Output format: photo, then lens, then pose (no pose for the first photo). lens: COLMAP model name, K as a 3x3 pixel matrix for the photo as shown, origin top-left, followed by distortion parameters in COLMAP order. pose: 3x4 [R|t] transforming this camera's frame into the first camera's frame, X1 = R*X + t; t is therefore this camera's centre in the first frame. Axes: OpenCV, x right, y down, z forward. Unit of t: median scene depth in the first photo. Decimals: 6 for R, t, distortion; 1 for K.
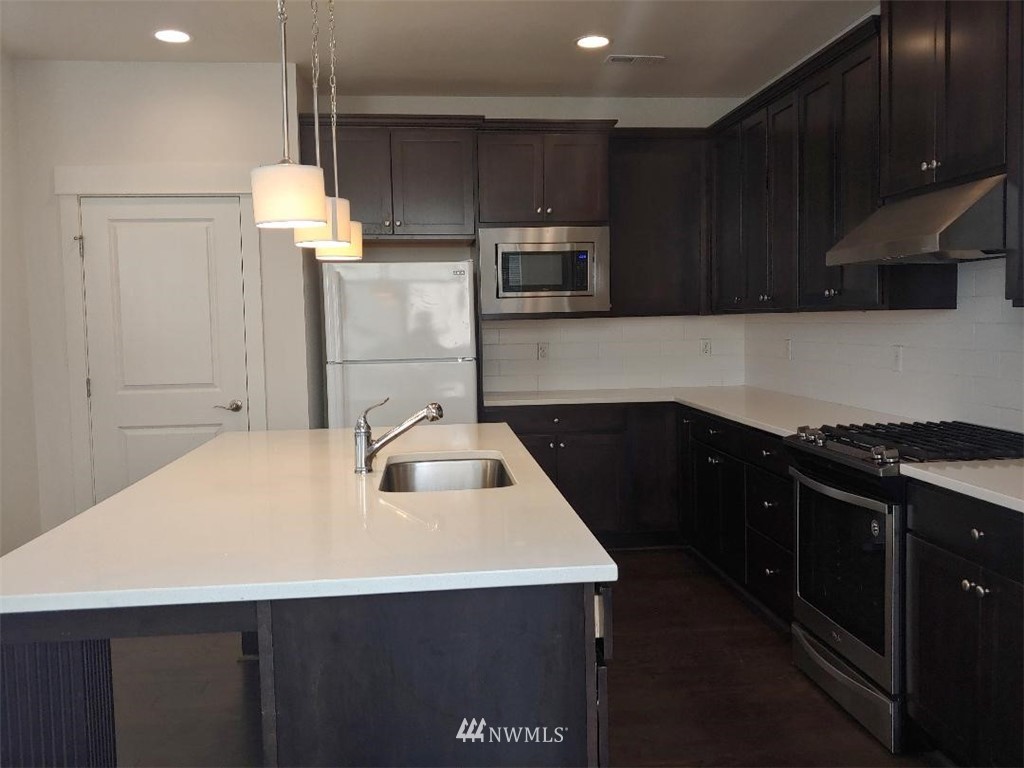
lens RADIAL K [[908.4, 0, 512.0], [0, 908.4, 384.0], [0, 0, 1]] dist [0.100741, -0.009127]
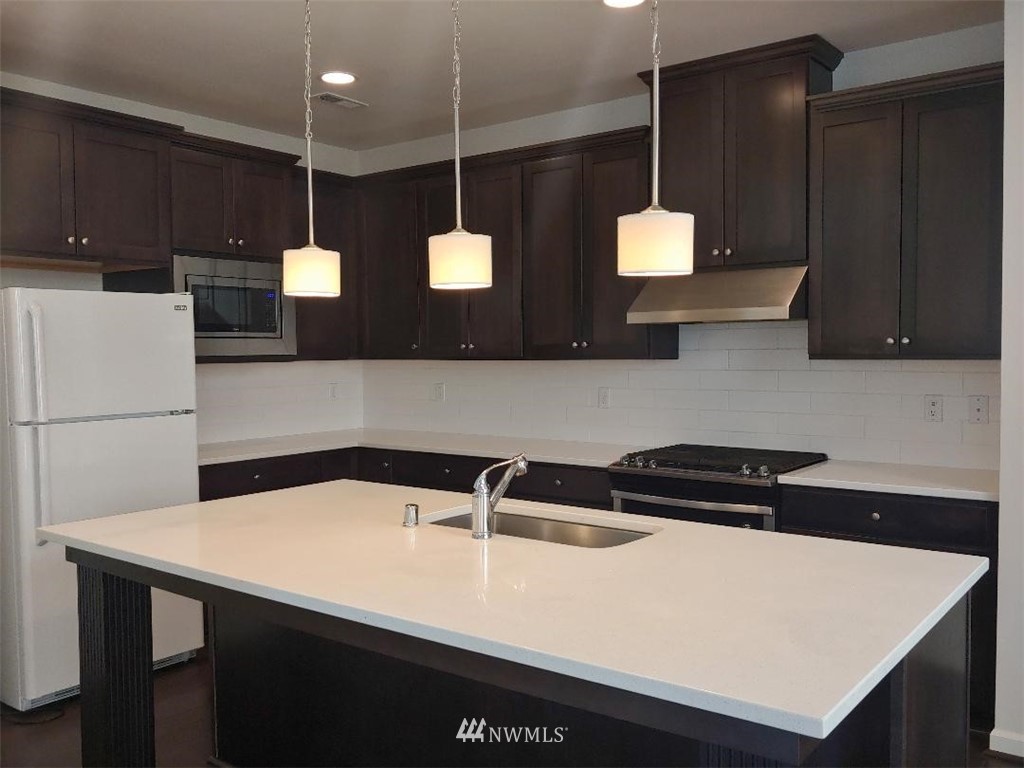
lens RADIAL K [[920.4, 0, 511.0], [0, 920.4, 397.6], [0, 0, 1]] dist [0.049246, -0.021603]
pose [[0.678067, -0.024306, 0.734598, -0.463375], [0.044135, 0.998996, -0.007685, -0.019415], [-0.733674, 0.037632, 0.678459, 0.196564]]
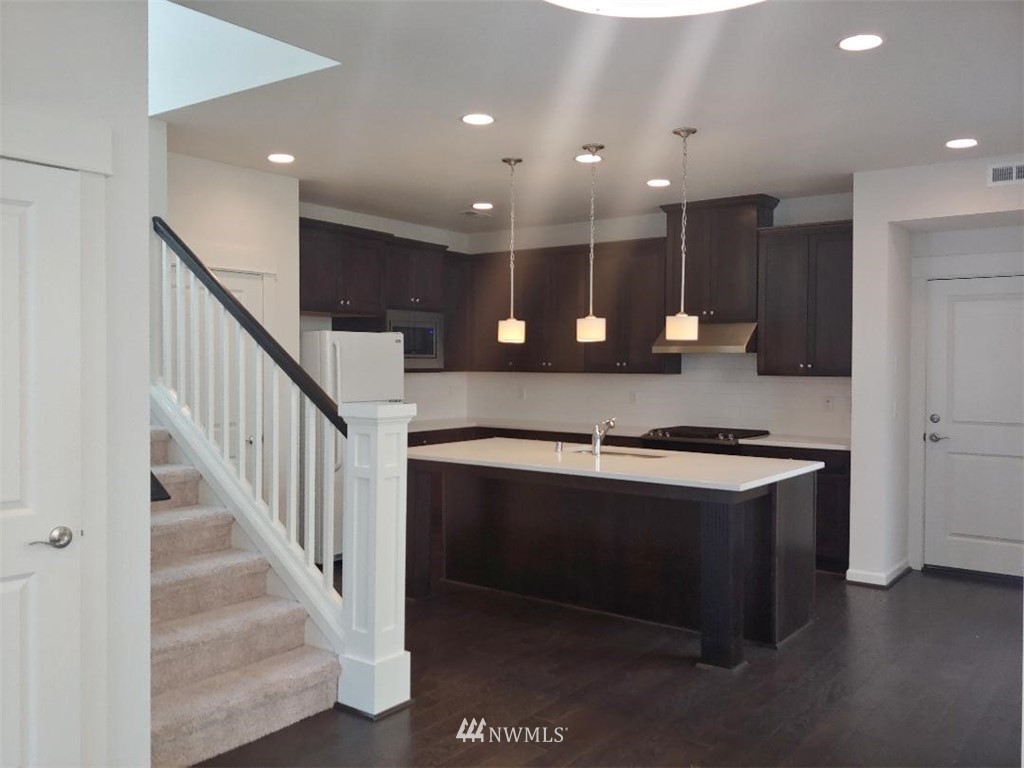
lens RADIAL K [[908.4, 0, 512.0], [0, 908.4, 384.0], [0, 0, 1]] dist [0.100741, -0.009127]
pose [[0.666633, 0.004611, 0.745371, -0.990103], [0.030860, 0.998953, -0.033780, 0.001216], [-0.744747, 0.045521, 0.665793, -0.100928]]
